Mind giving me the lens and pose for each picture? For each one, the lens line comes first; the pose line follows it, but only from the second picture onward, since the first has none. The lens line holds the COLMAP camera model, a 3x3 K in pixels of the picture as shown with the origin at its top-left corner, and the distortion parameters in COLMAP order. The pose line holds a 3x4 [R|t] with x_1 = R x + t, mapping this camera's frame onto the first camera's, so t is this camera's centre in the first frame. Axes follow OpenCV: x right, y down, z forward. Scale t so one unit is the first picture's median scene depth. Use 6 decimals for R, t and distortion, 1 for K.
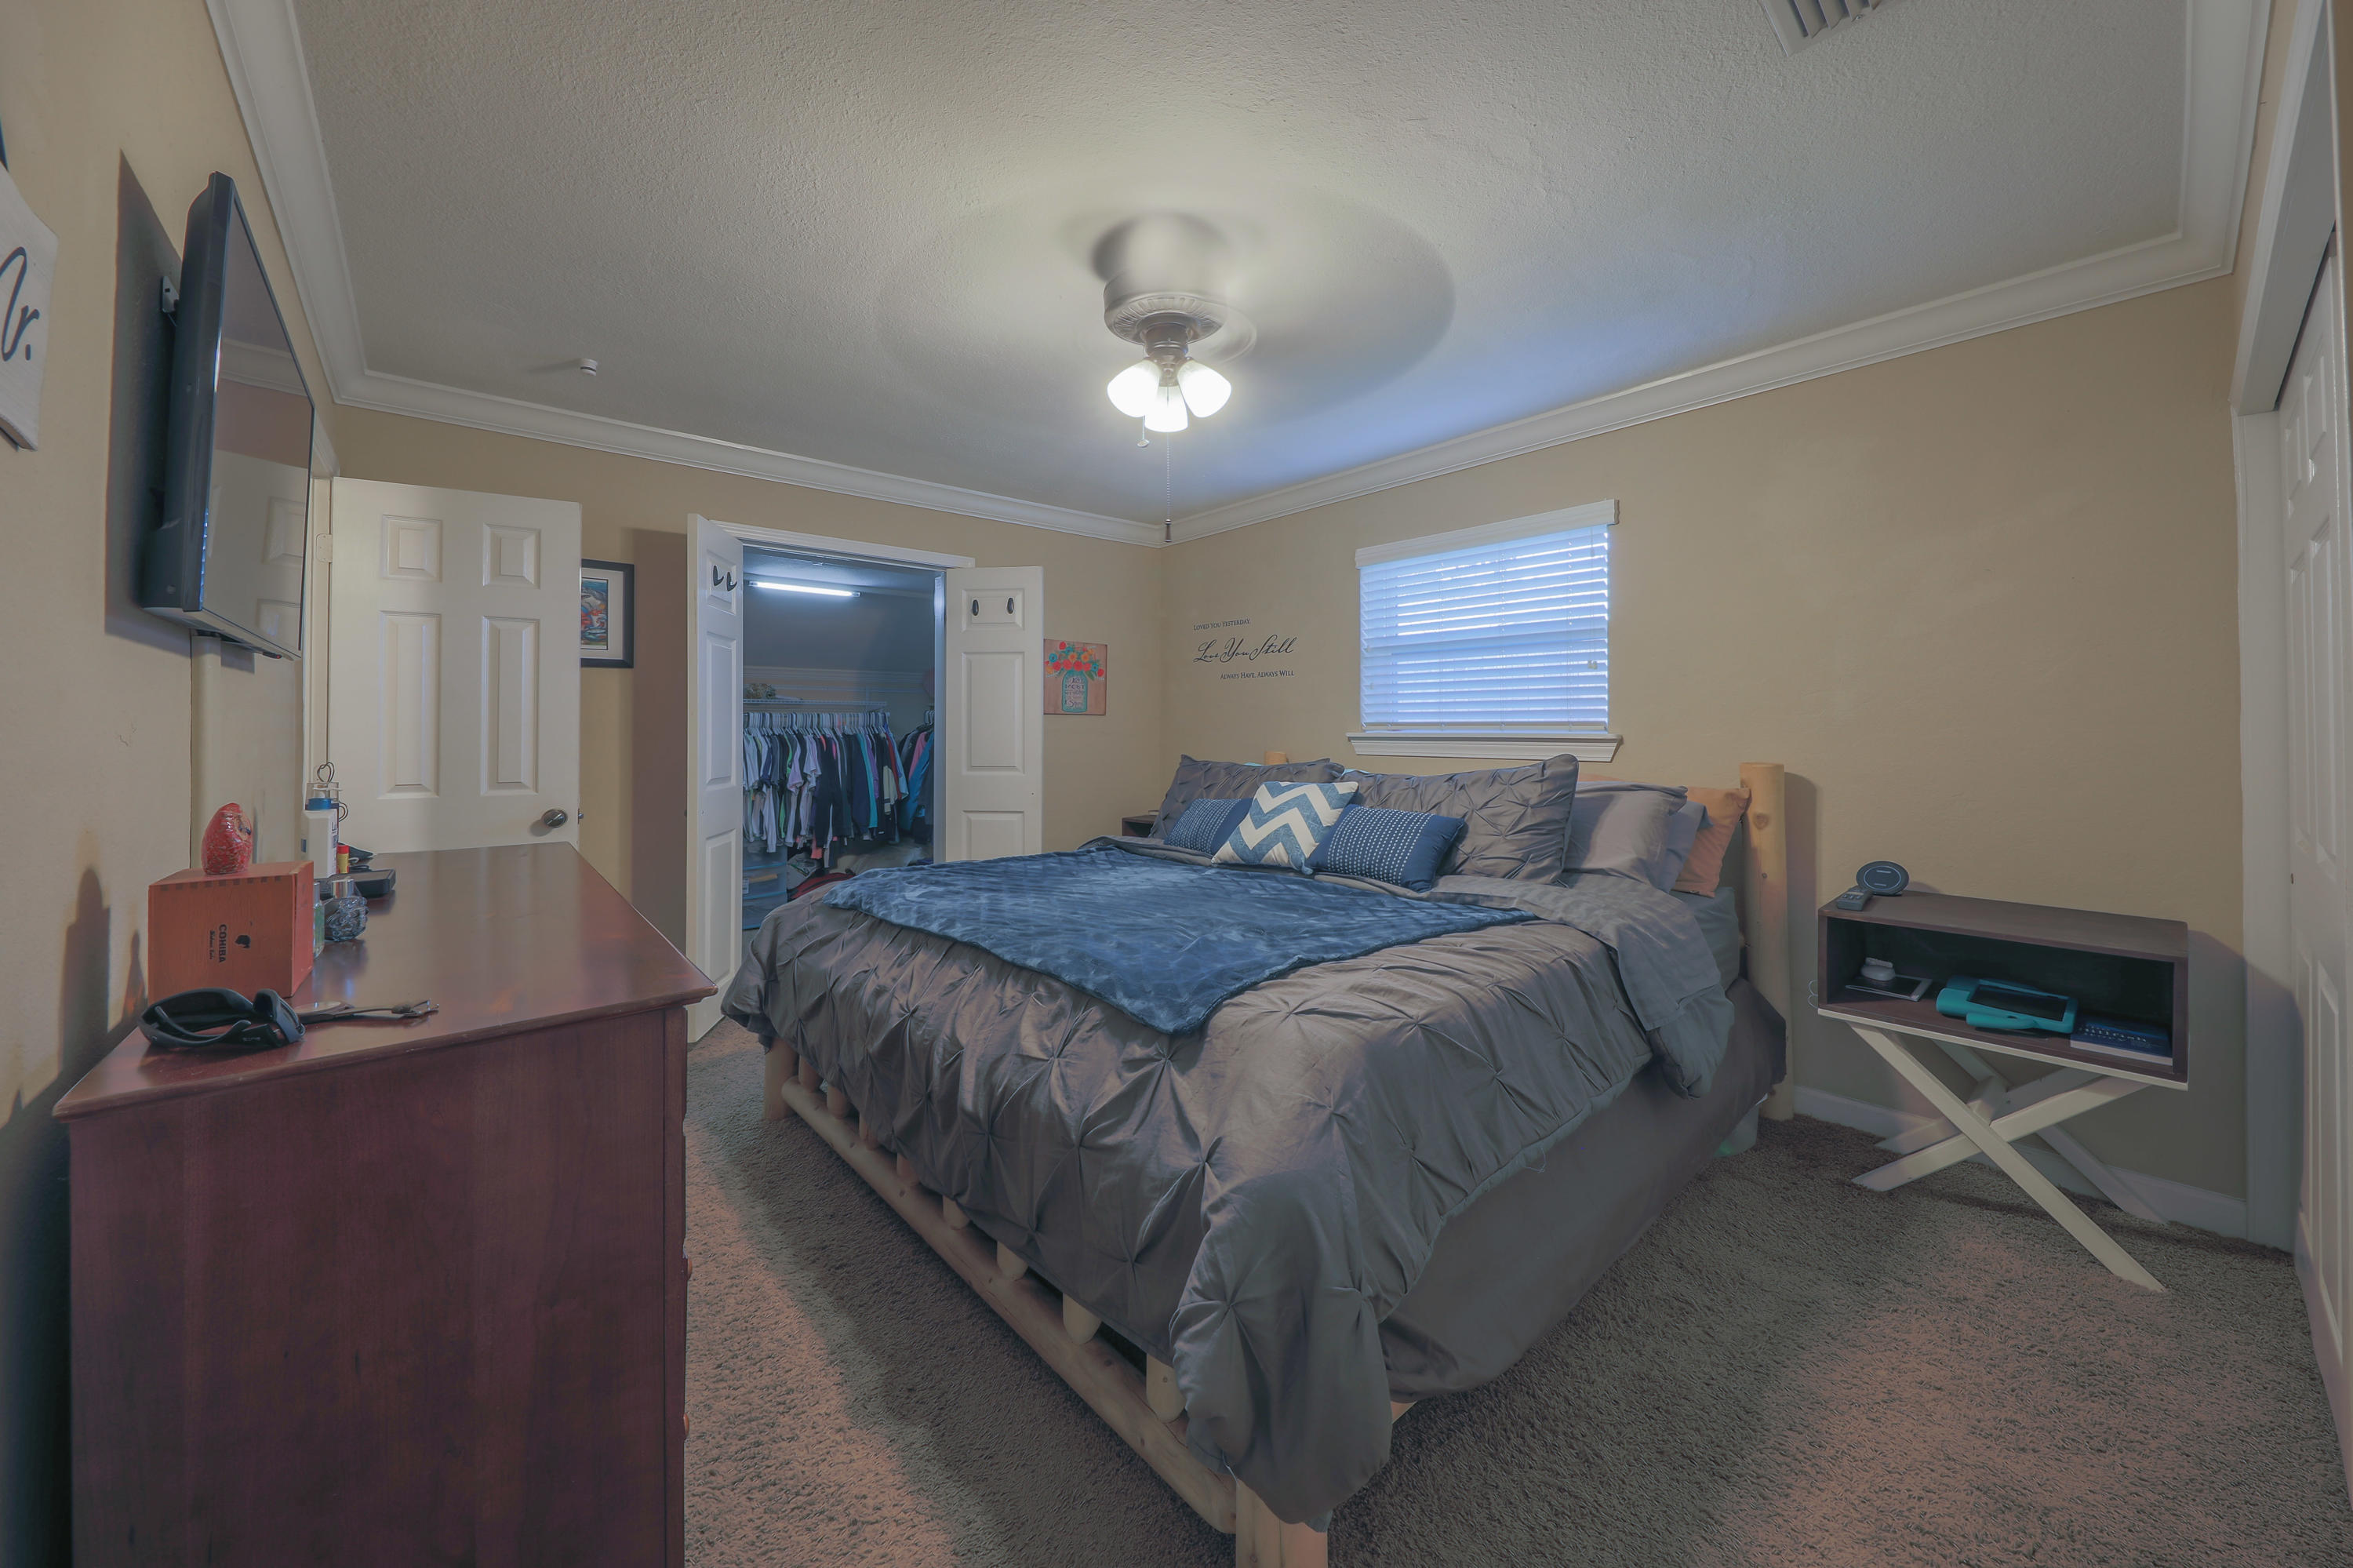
lens RADIAL K [[740.5, 0, 1178.6], [0, 740.5, 731.3], [0, 0, 1]] dist [0.048021, -0.000015]
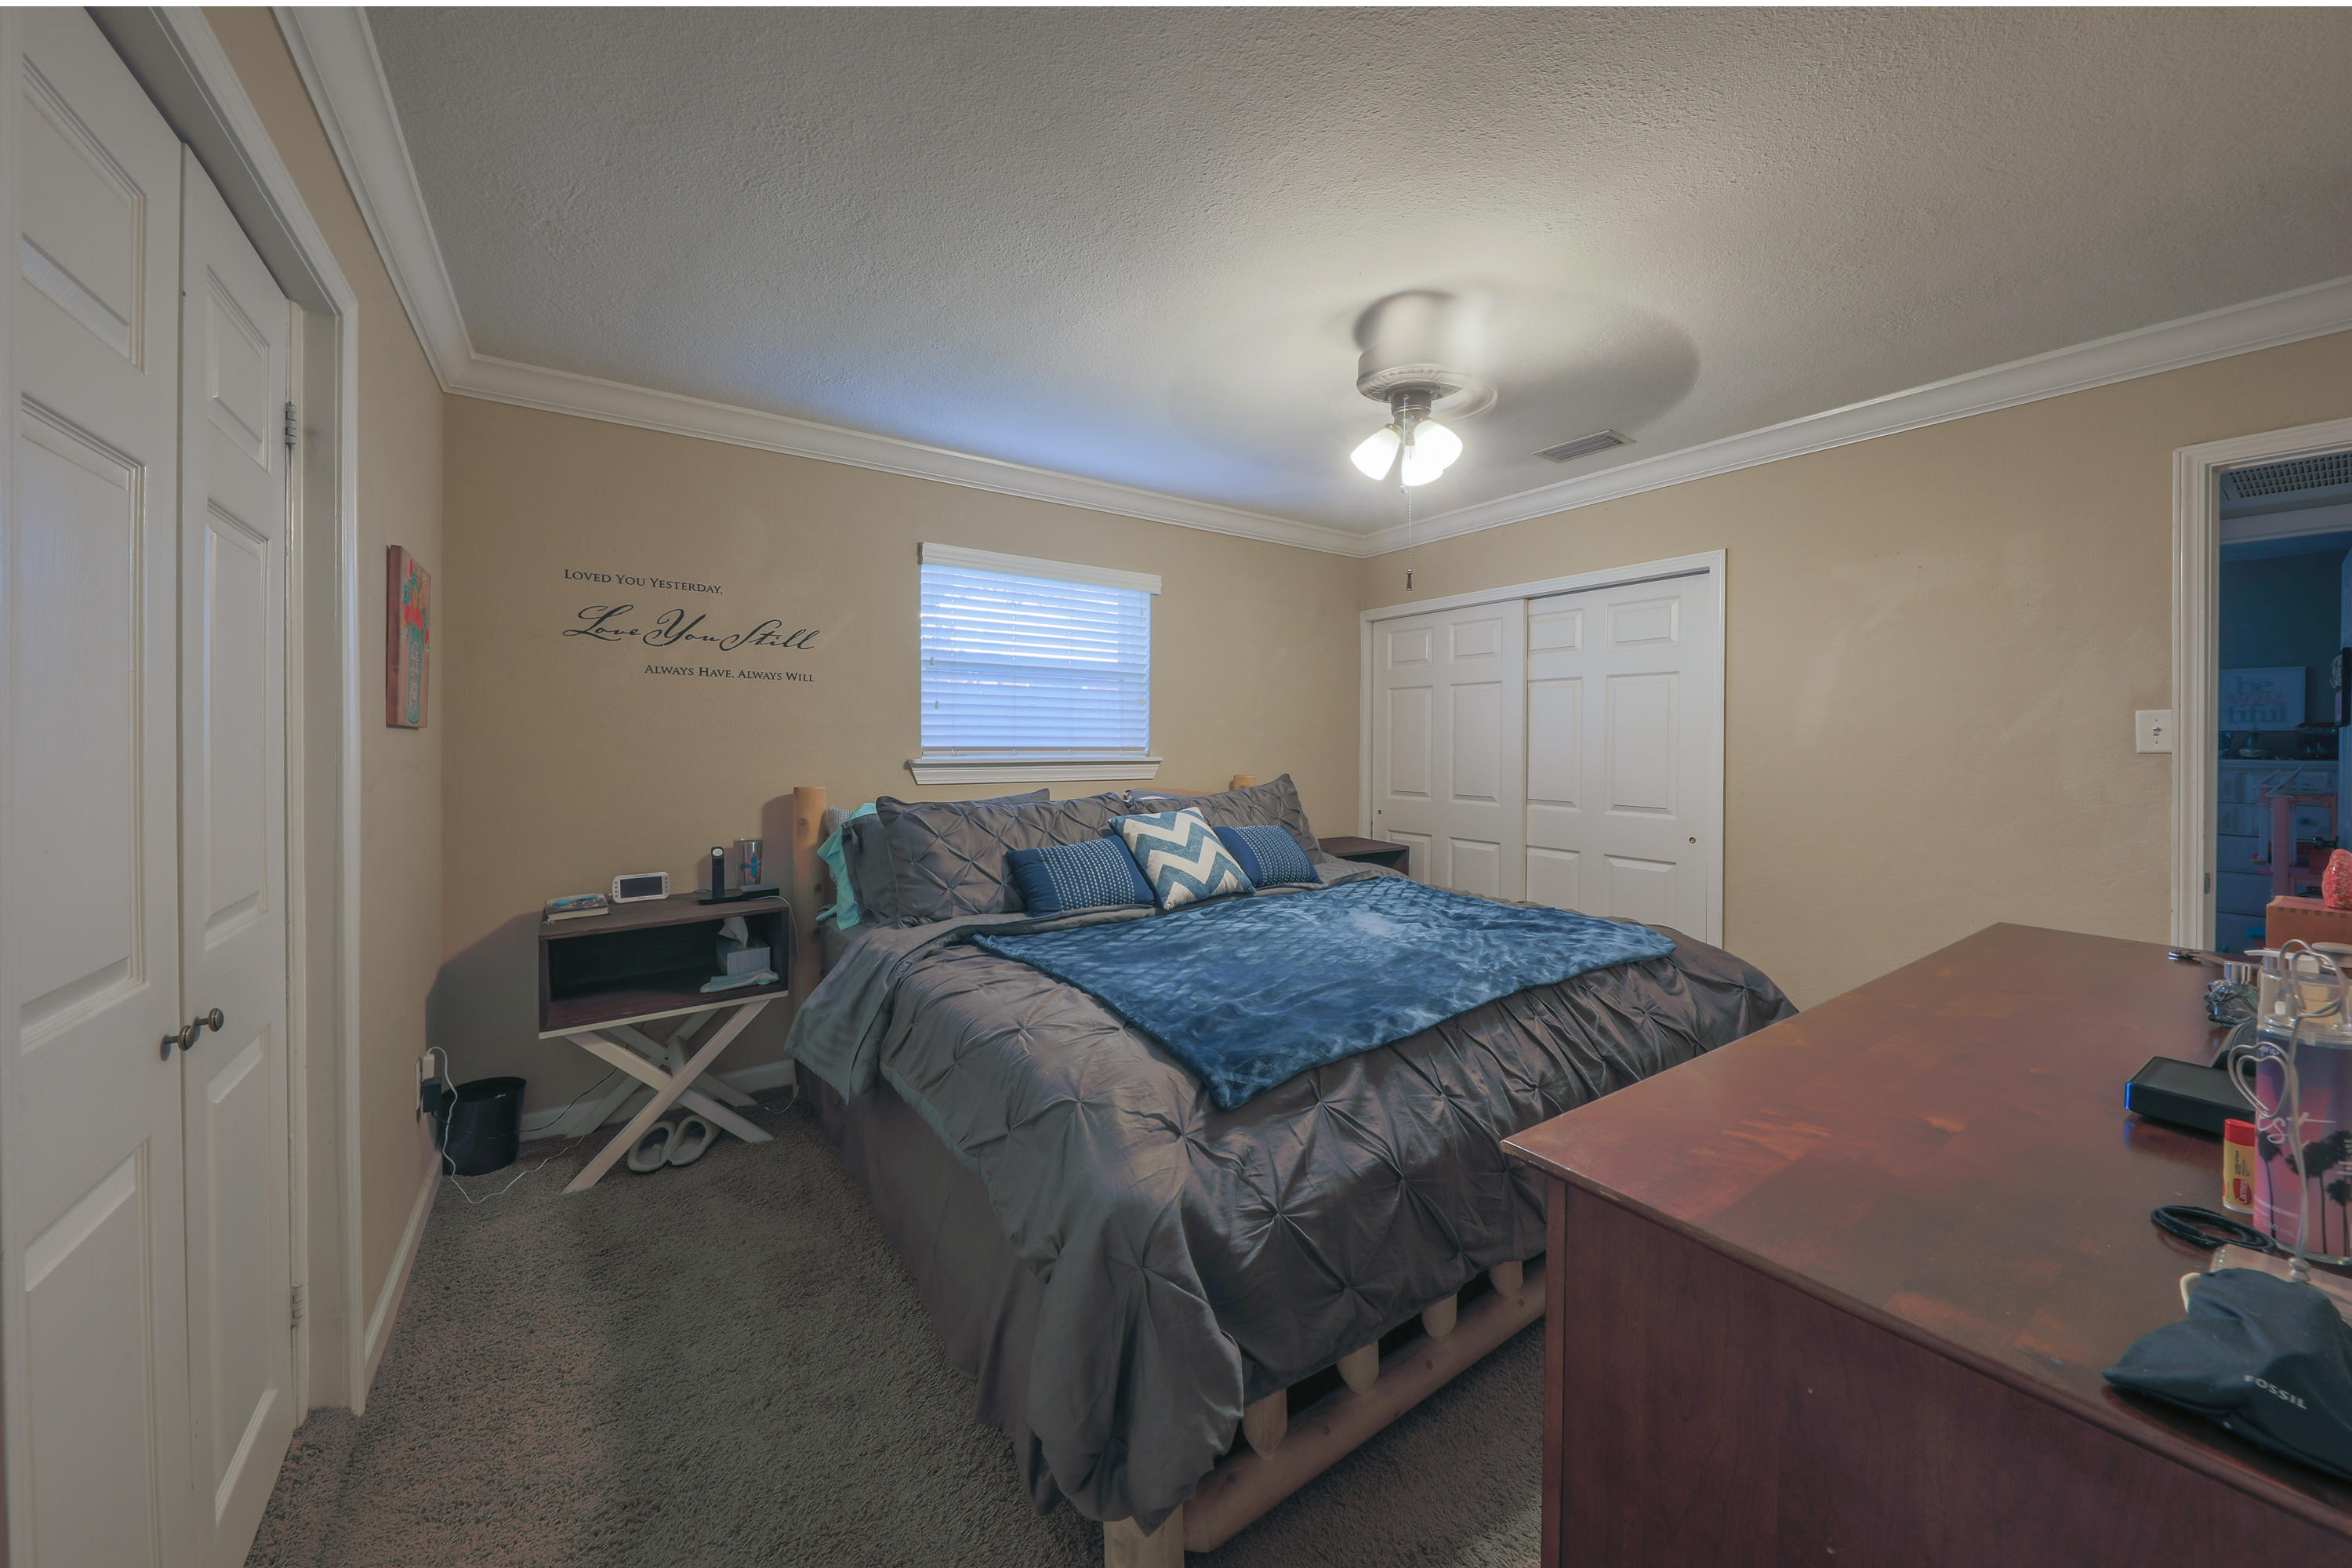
lens RADIAL K [[824.7, 0, 1178.2], [0, 824.7, 746.5], [0, 0, 1]] dist [-0.000357, -0.000070]
pose [[0.171578, -0.002310, 0.985168, -0.636132], [0.000148, 0.999997, 0.002319, -0.014755], [-0.985171, -0.000252, 0.171578, 0.554221]]
